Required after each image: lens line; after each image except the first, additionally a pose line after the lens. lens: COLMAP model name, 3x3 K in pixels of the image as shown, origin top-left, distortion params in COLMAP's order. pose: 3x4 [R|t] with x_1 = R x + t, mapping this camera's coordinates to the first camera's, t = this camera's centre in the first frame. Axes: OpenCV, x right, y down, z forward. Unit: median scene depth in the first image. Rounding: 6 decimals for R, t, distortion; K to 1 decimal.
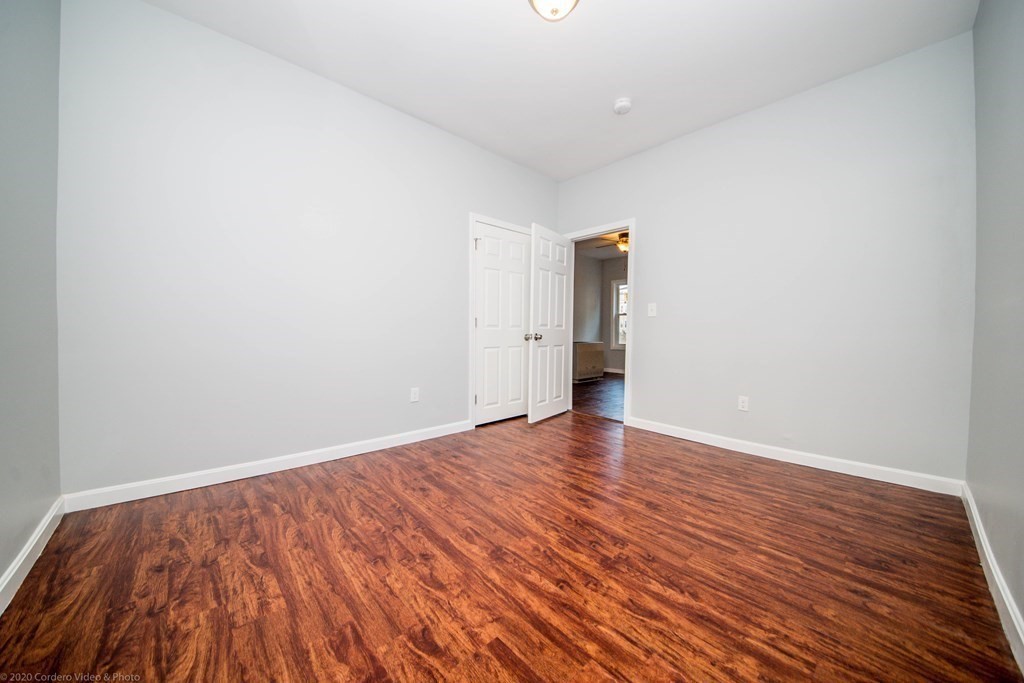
lens RADIAL K [[361.5, 0, 511.6], [0, 361.5, 337.7], [0, 0, 1]] dist [0.005435, -0.009220]
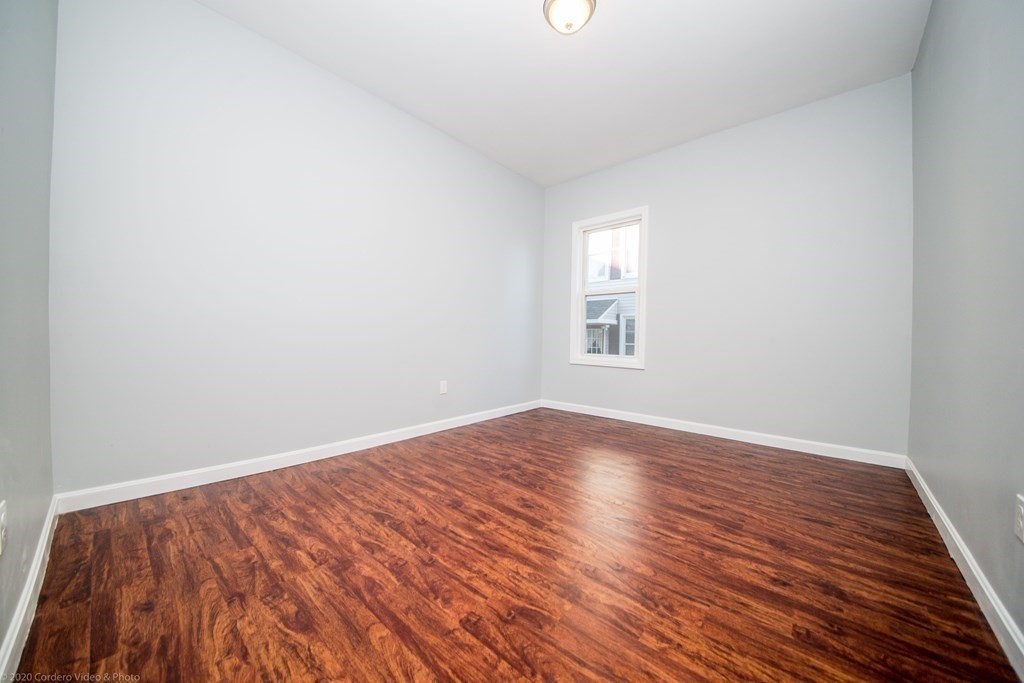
lens RADIAL K [[361.5, 0, 511.6], [0, 361.5, 337.7], [0, 0, 1]] dist [0.005435, -0.009220]
pose [[-0.994231, -0.024866, -0.104342, 0.353203], [-0.027655, 0.999296, 0.025367, -0.001252], [0.103637, 0.028106, -0.994218, 1.948044]]
